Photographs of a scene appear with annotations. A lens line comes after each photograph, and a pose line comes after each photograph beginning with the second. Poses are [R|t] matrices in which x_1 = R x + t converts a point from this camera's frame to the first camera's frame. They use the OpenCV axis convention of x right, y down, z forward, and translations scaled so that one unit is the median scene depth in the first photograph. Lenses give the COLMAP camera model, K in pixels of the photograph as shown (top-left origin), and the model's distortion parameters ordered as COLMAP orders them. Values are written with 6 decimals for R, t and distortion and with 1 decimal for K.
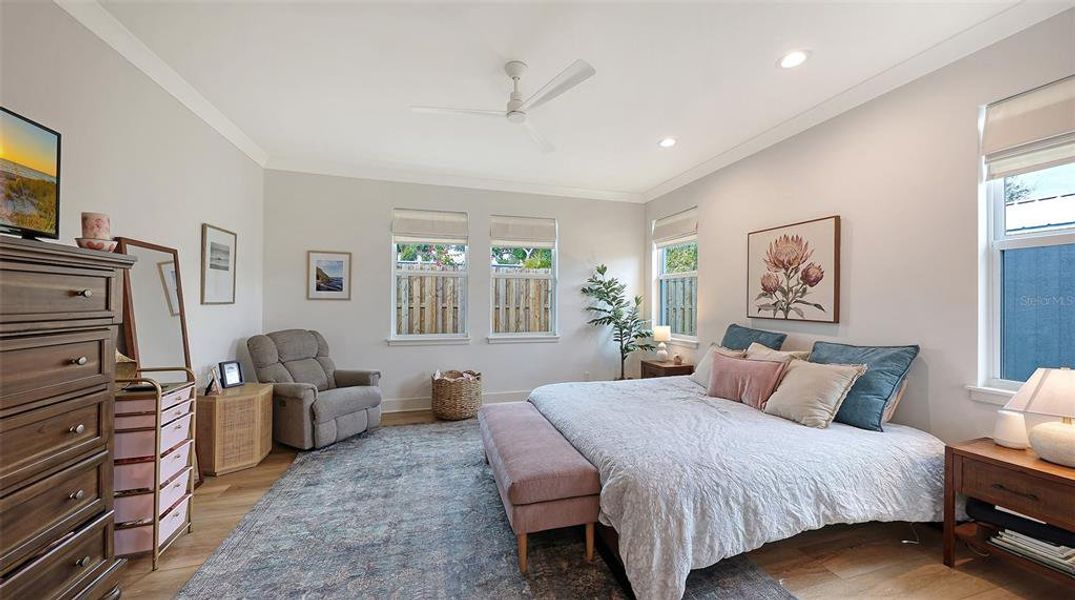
lens RADIAL K [[368.2, 0, 538.4], [0, 368.2, 301.1], [0, 0, 1]] dist [-0.000623, -0.000367]
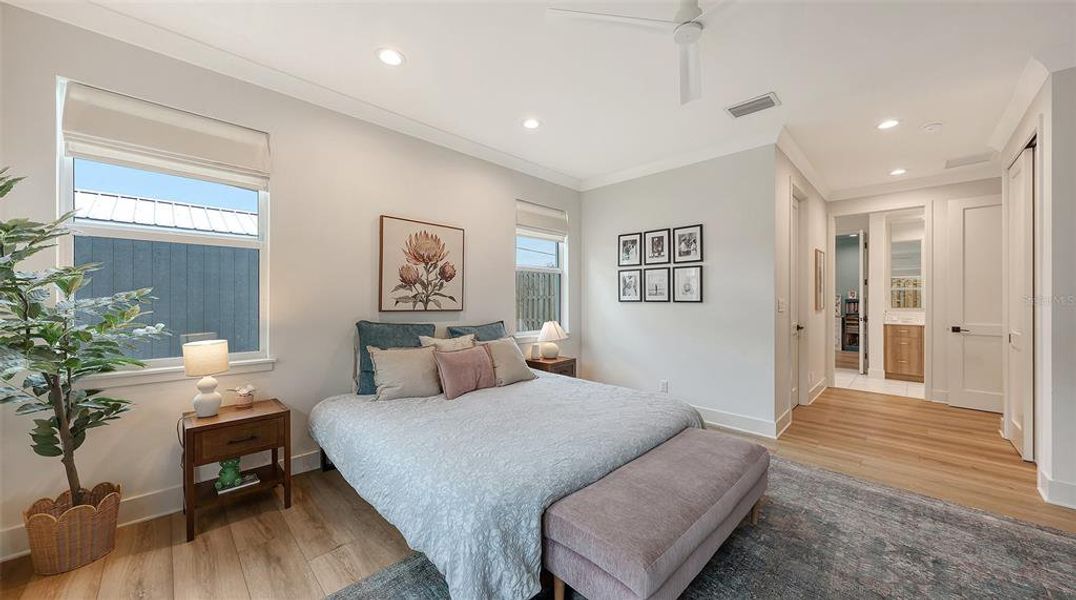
lens RADIAL K [[368.5, 0, 534.6], [0, 368.5, 299.1], [0, 0, 1]] dist [-0.000623, -0.000367]
pose [[-0.470061, -0.011690, 0.882556, -0.422624], [-0.010722, 0.999914, 0.007534, 0.004776], [-0.882569, -0.005921, -0.470146, 1.231125]]
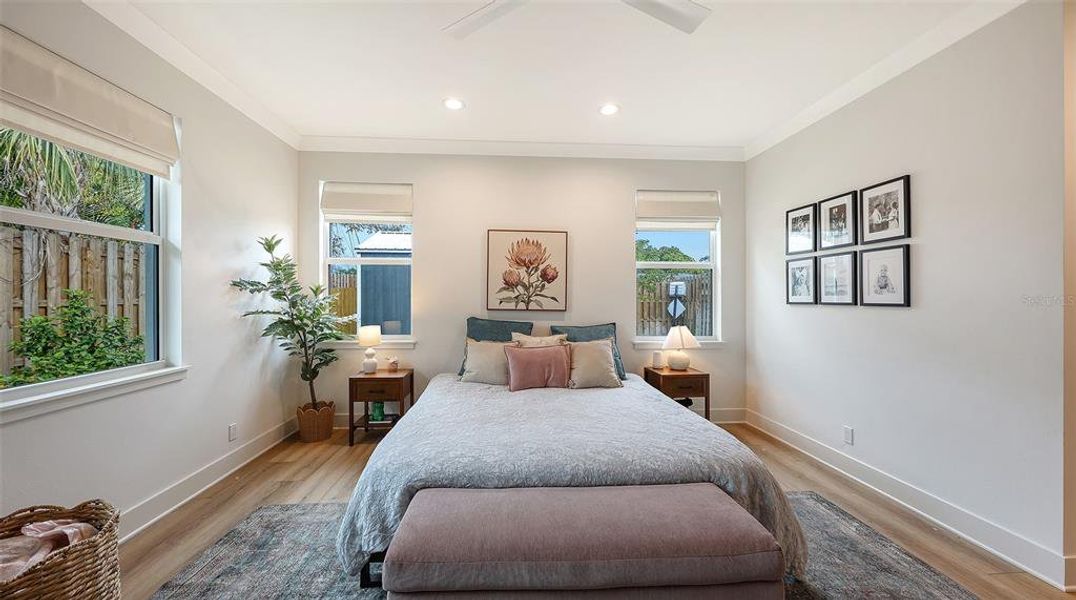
lens RADIAL K [[368.5, 0, 523.9], [0, 368.5, 299.0], [0, 0, 1]] dist [-0.000623, -0.000367]
pose [[0.233701, -0.012507, 0.972228, -0.485802], [-0.004819, 0.999890, 0.014022, -0.002038], [-0.972297, -0.007962, 0.233615, 0.737299]]
